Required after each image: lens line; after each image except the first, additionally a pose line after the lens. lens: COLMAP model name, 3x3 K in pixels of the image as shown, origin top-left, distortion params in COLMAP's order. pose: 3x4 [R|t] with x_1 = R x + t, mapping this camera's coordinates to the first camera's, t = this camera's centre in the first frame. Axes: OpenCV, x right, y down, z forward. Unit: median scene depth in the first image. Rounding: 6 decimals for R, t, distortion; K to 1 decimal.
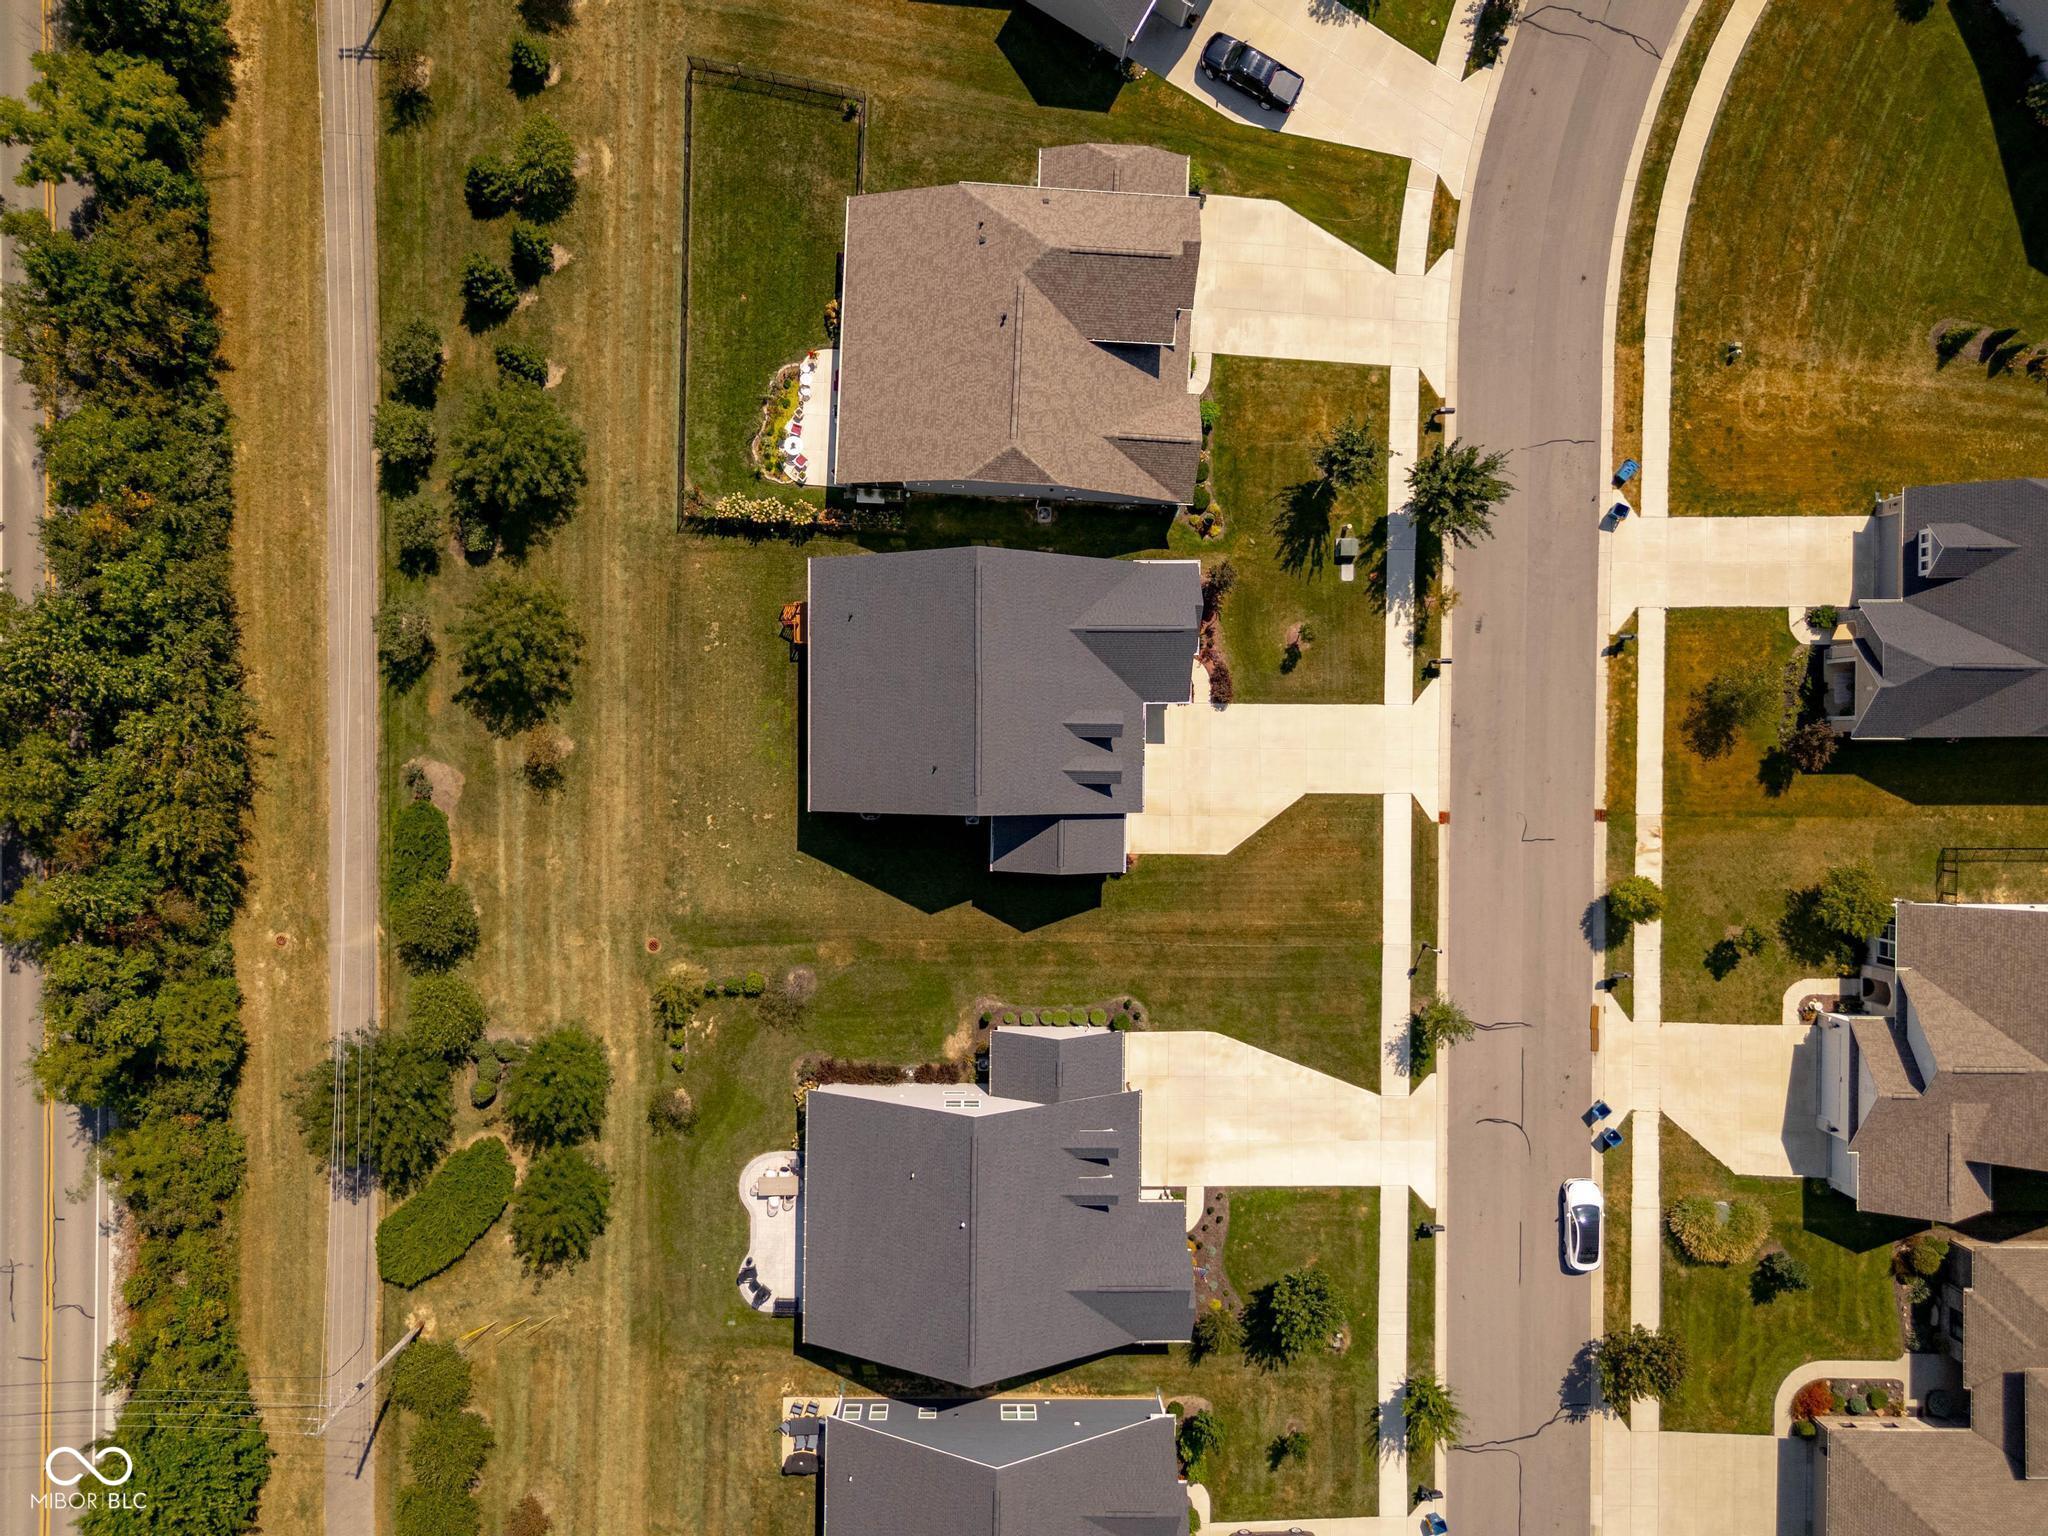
lens RADIAL K [[1531.0, 0, 1024.0], [0, 1531.0, 768.0], [0, 0, 1]] dist [0.016566, -0.007009]
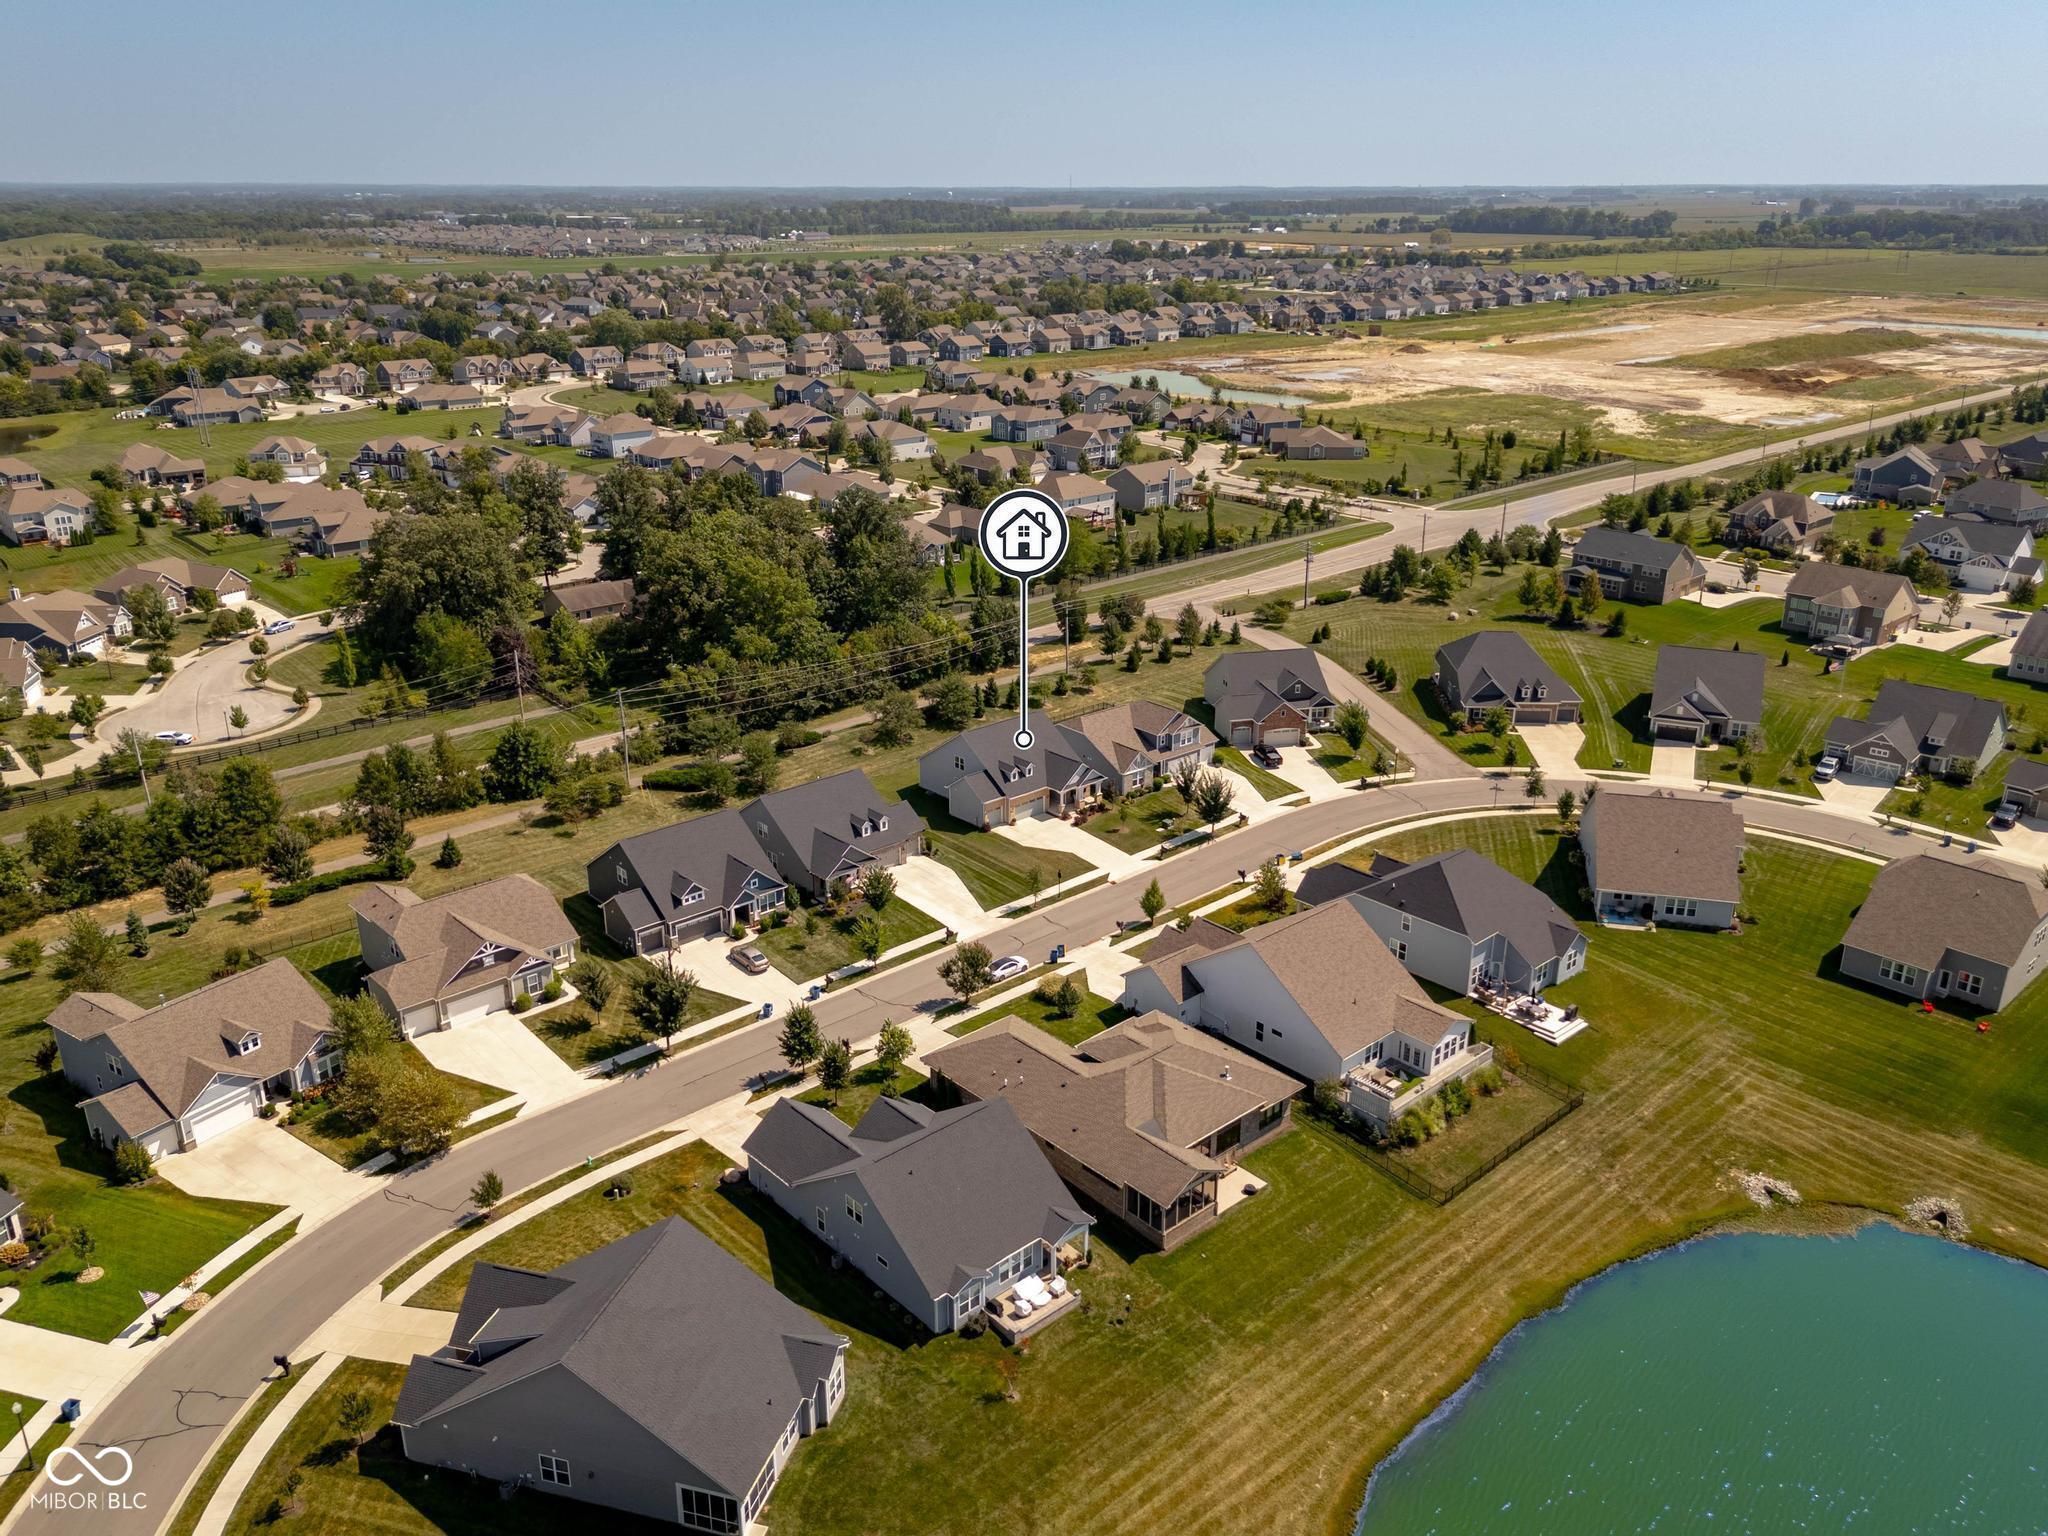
lens RADIAL K [[1543.5, 0, 1017.7], [0, 1543.5, 759.2], [0, 0, 1]] dist [0.061655, -0.070230]
pose [[0.674555, 0.228325, -0.702028, 1.544013], [-0.738191, 0.217598, -0.638533, 1.351057], [0.006966, 0.948957, 0.315330, 0.232394]]
